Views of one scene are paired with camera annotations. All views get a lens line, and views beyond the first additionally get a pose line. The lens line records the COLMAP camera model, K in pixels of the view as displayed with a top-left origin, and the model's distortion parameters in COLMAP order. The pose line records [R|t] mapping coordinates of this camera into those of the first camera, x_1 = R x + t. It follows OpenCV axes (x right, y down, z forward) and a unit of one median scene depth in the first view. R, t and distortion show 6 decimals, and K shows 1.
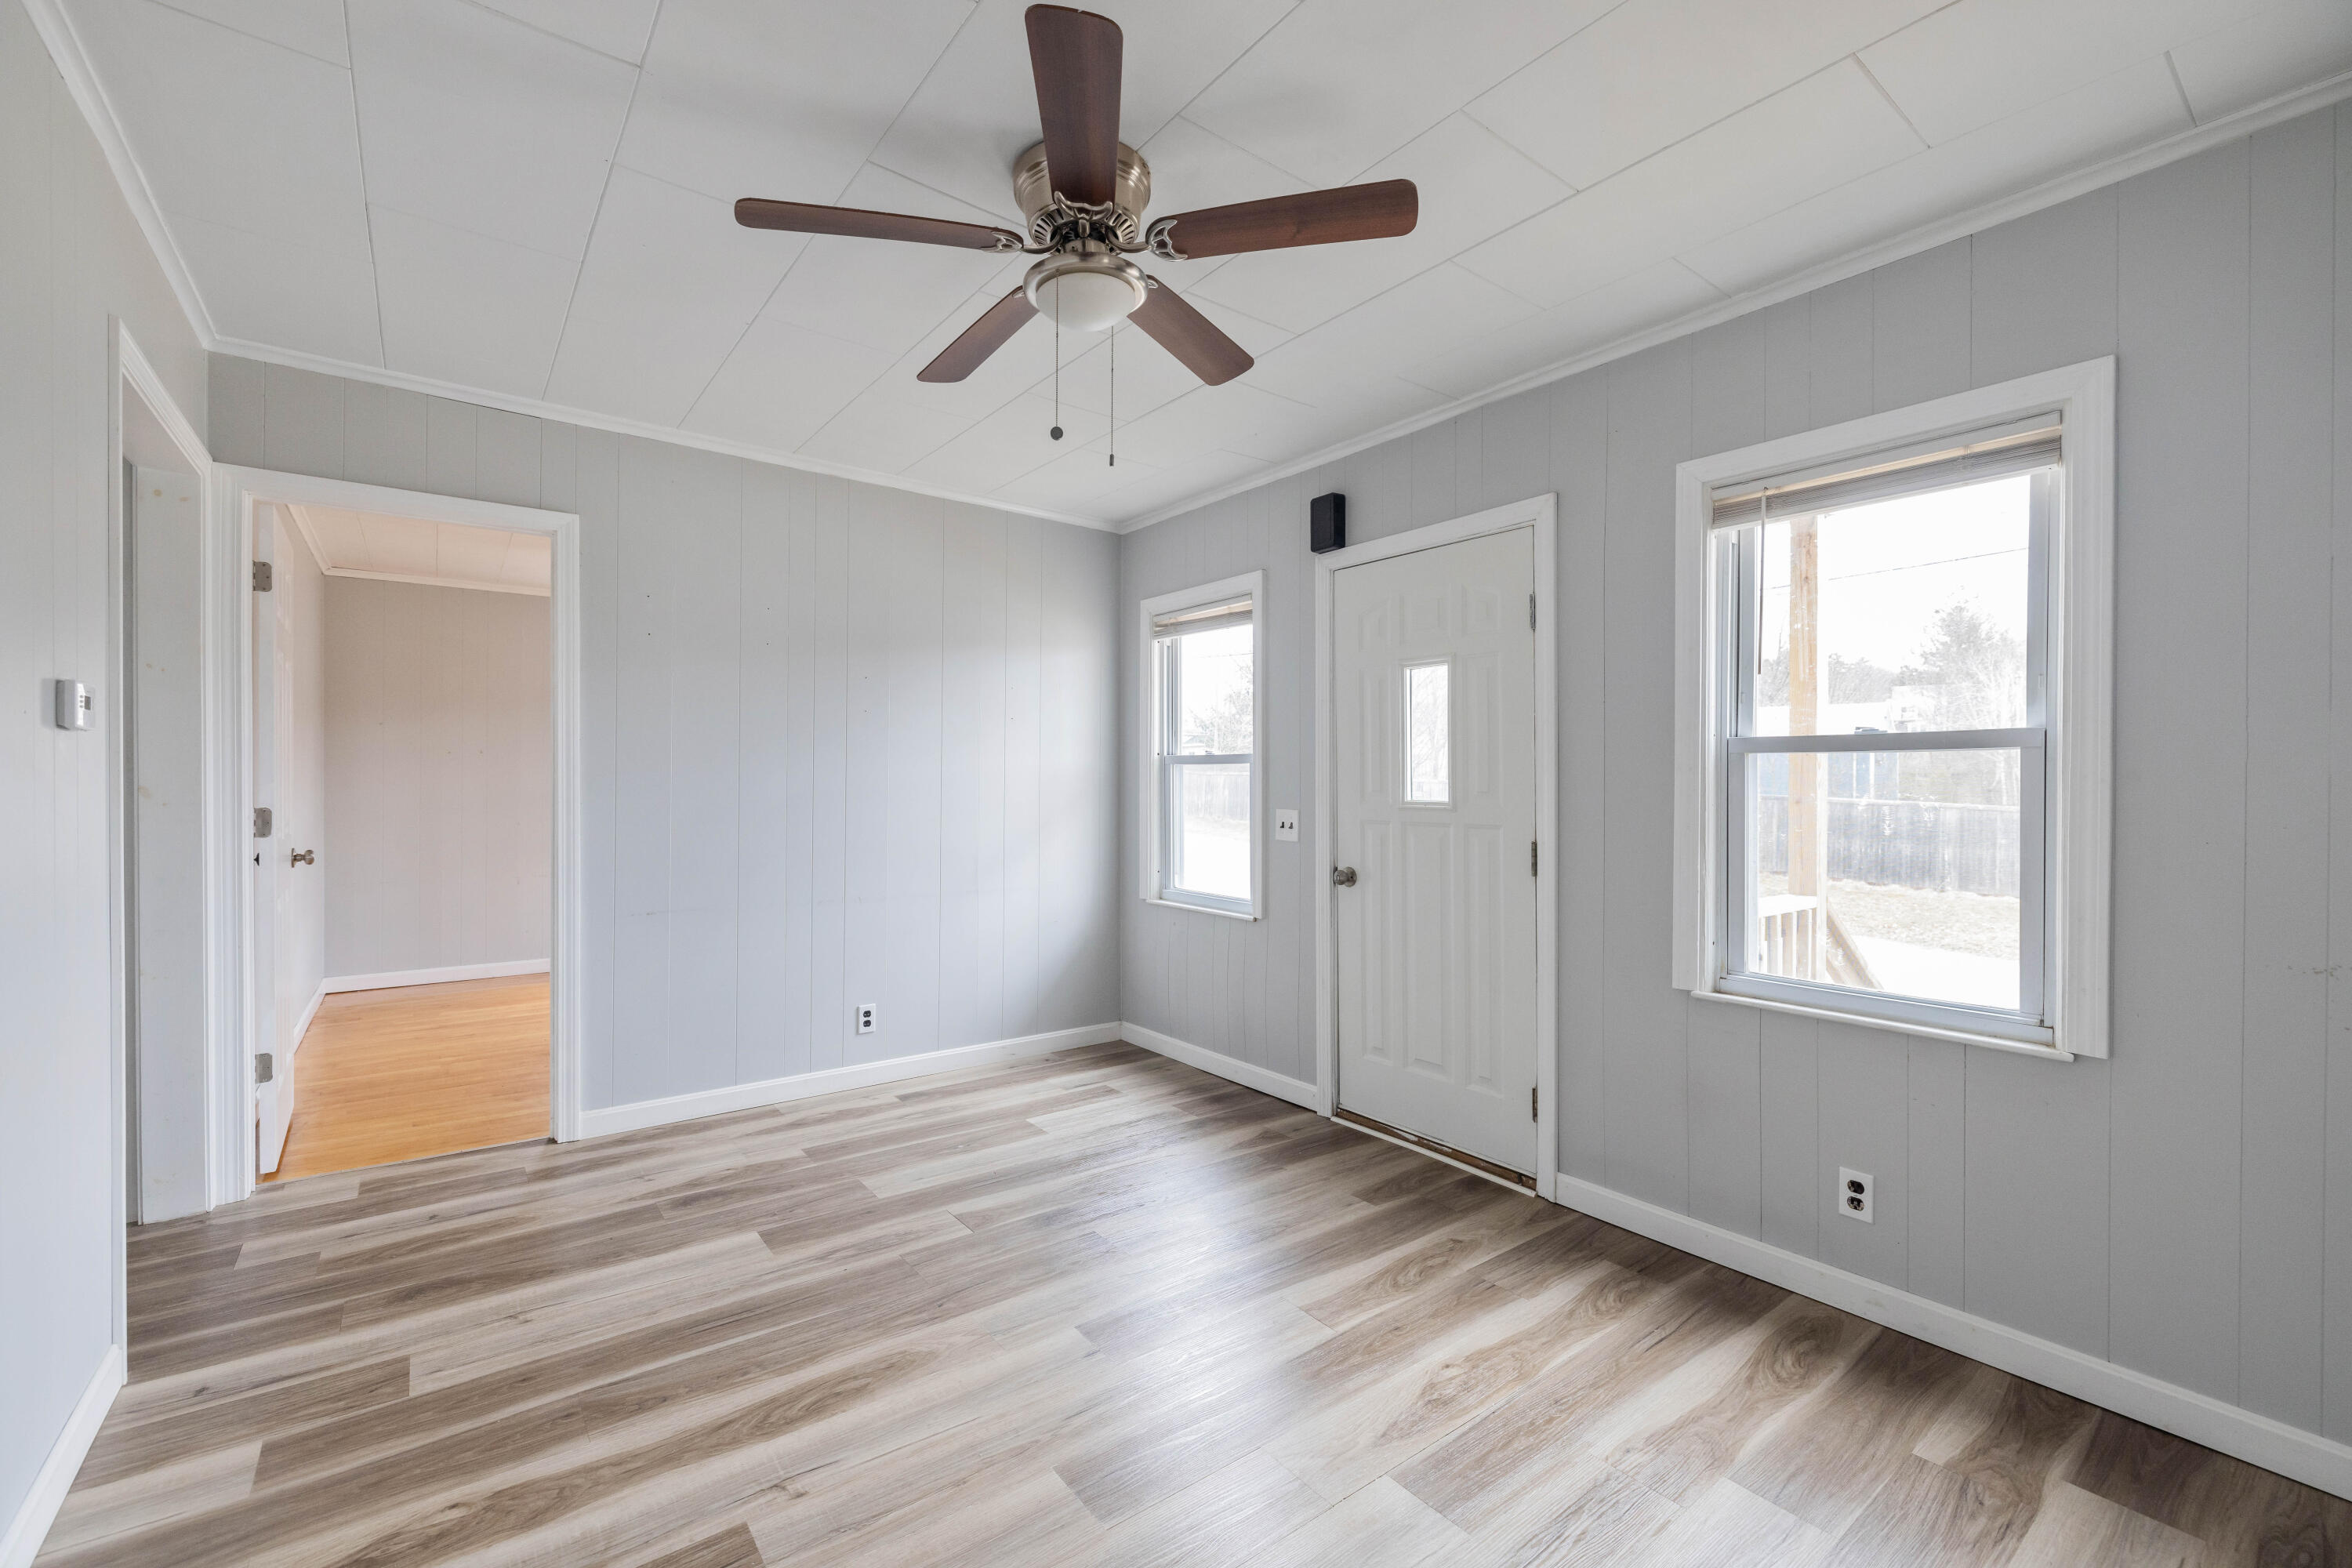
lens RADIAL K [[974.6, 0, 1154.5], [0, 974.6, 778.7], [0, 0, 1]] dist [-0.009735, -0.000749]
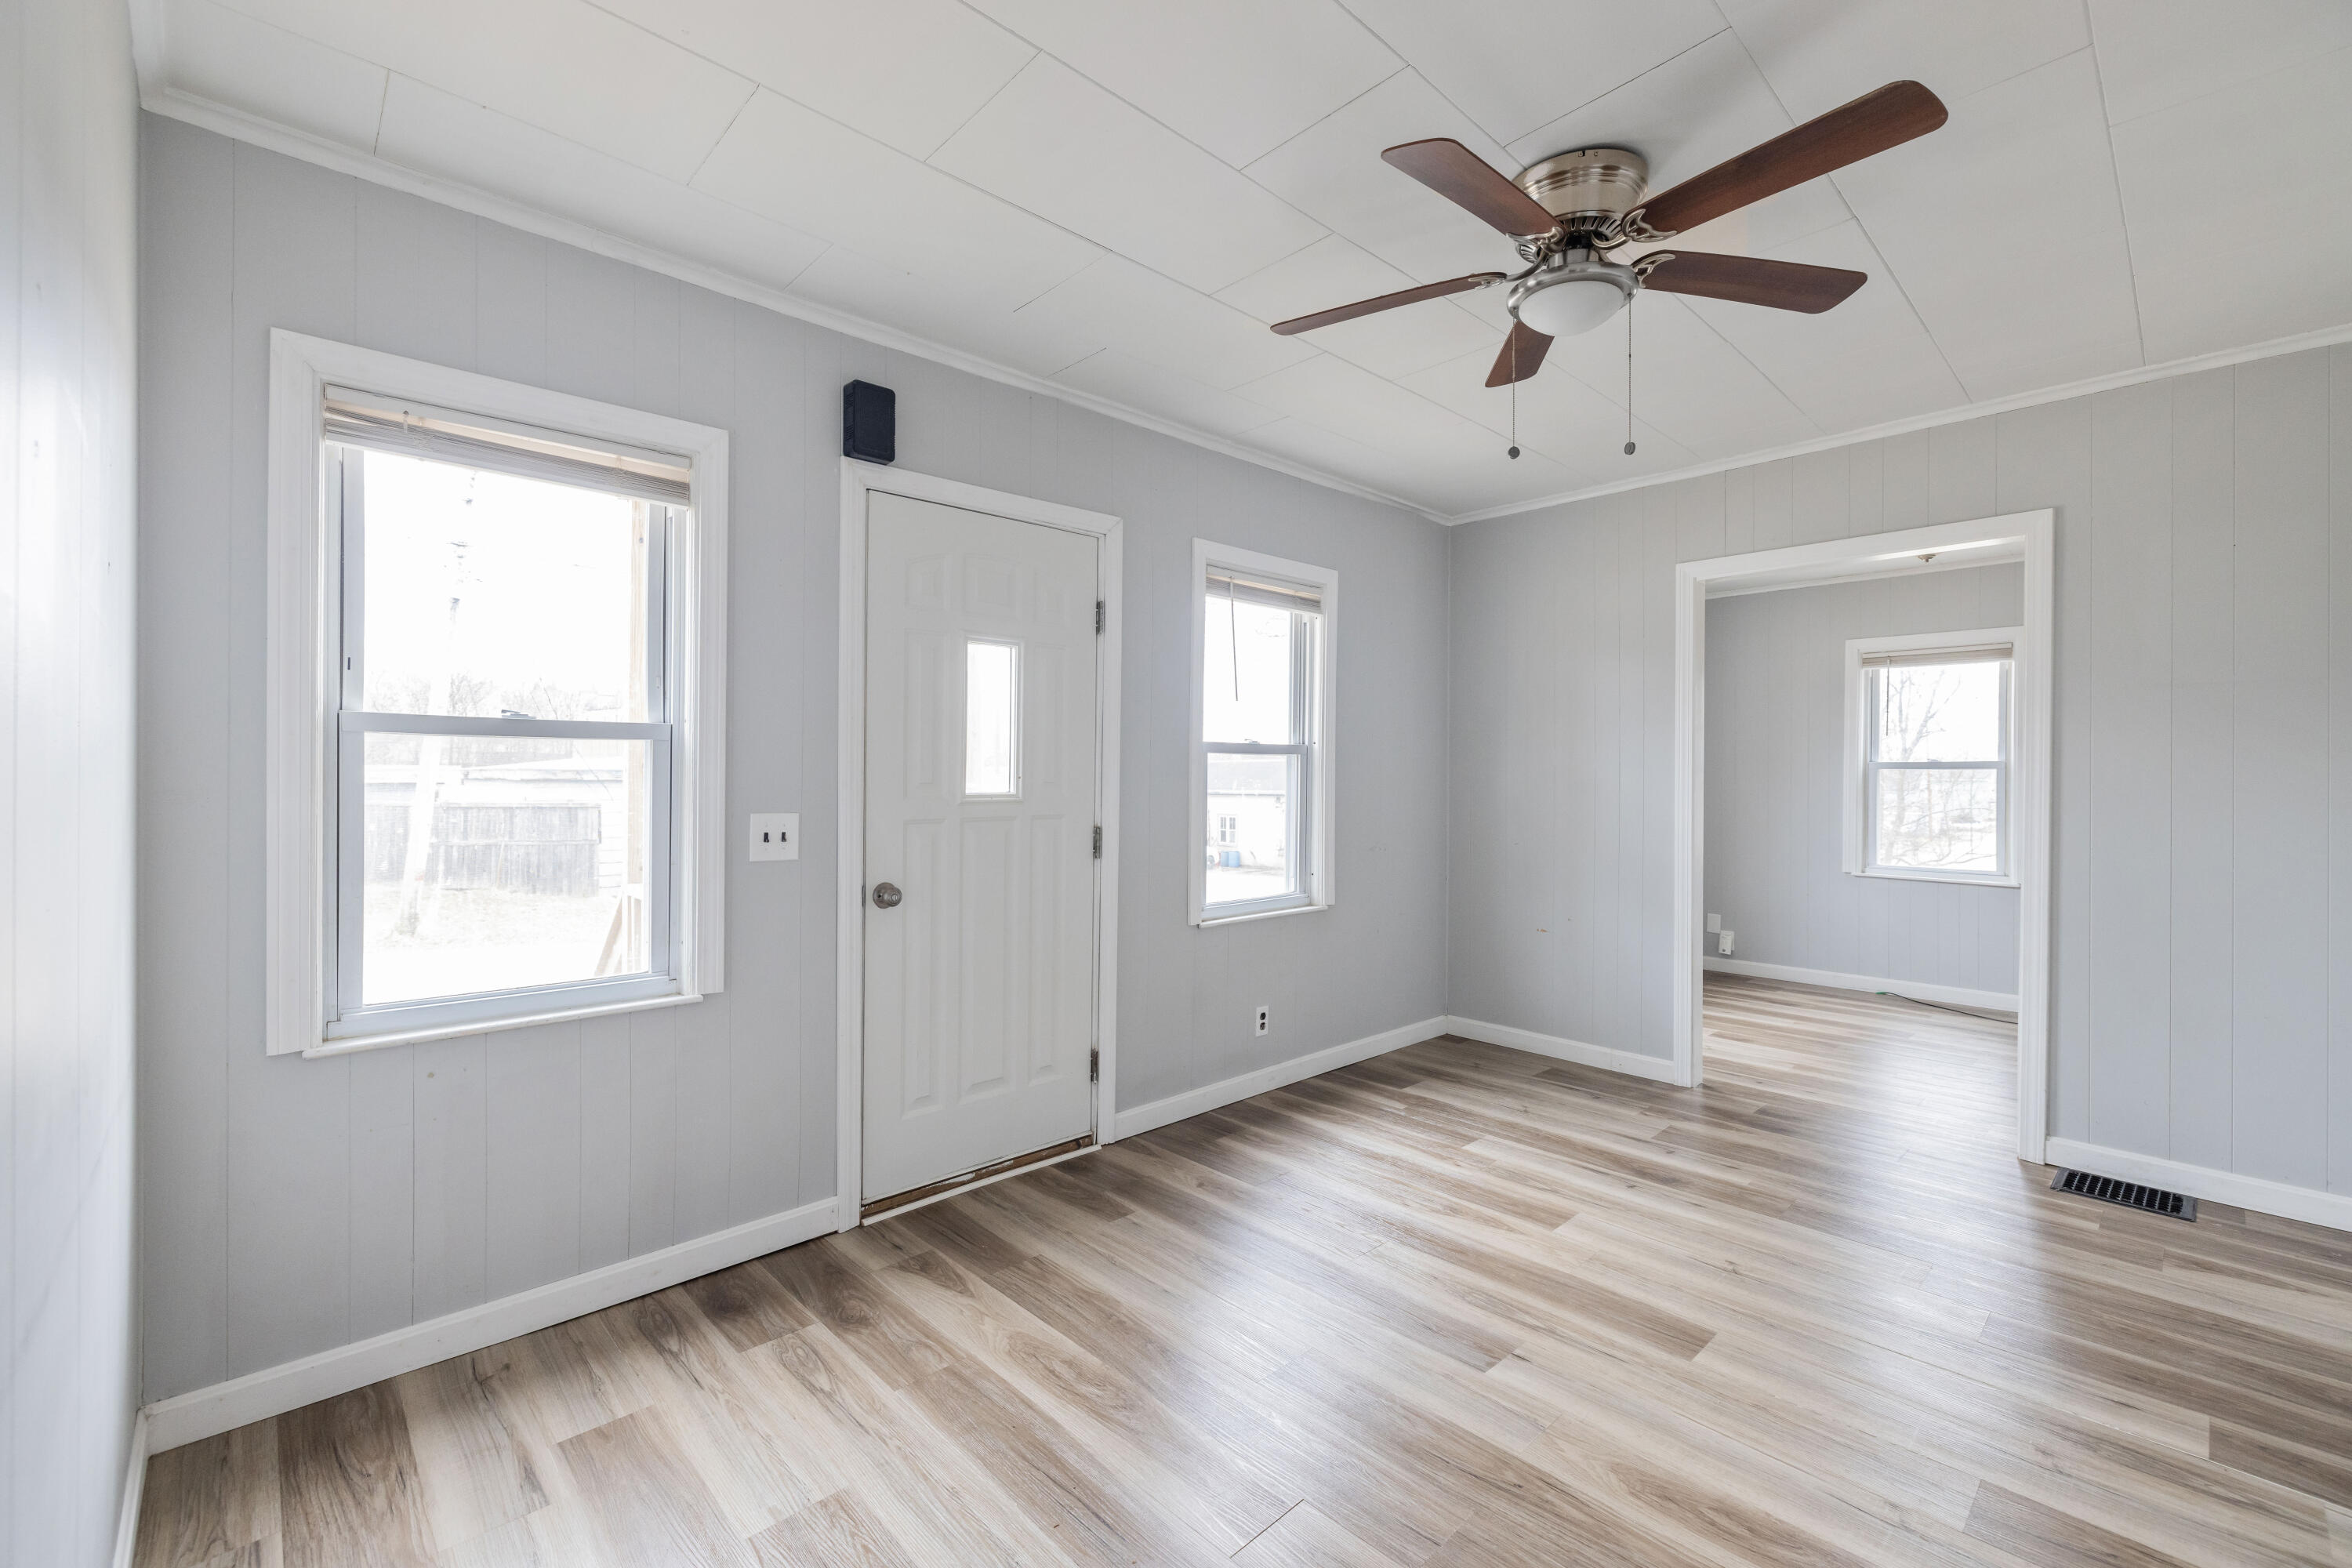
lens RADIAL K [[974.6, 0, 1153.2], [0, 974.6, 786.4], [0, 0, 1]] dist [-0.009735, -0.000749]
pose [[-0.102828, -0.007275, 0.994673, -0.637470], [0.000335, 0.999973, 0.007348, 0.010009], [-0.994699, 0.001089, -0.102822, 0.943377]]
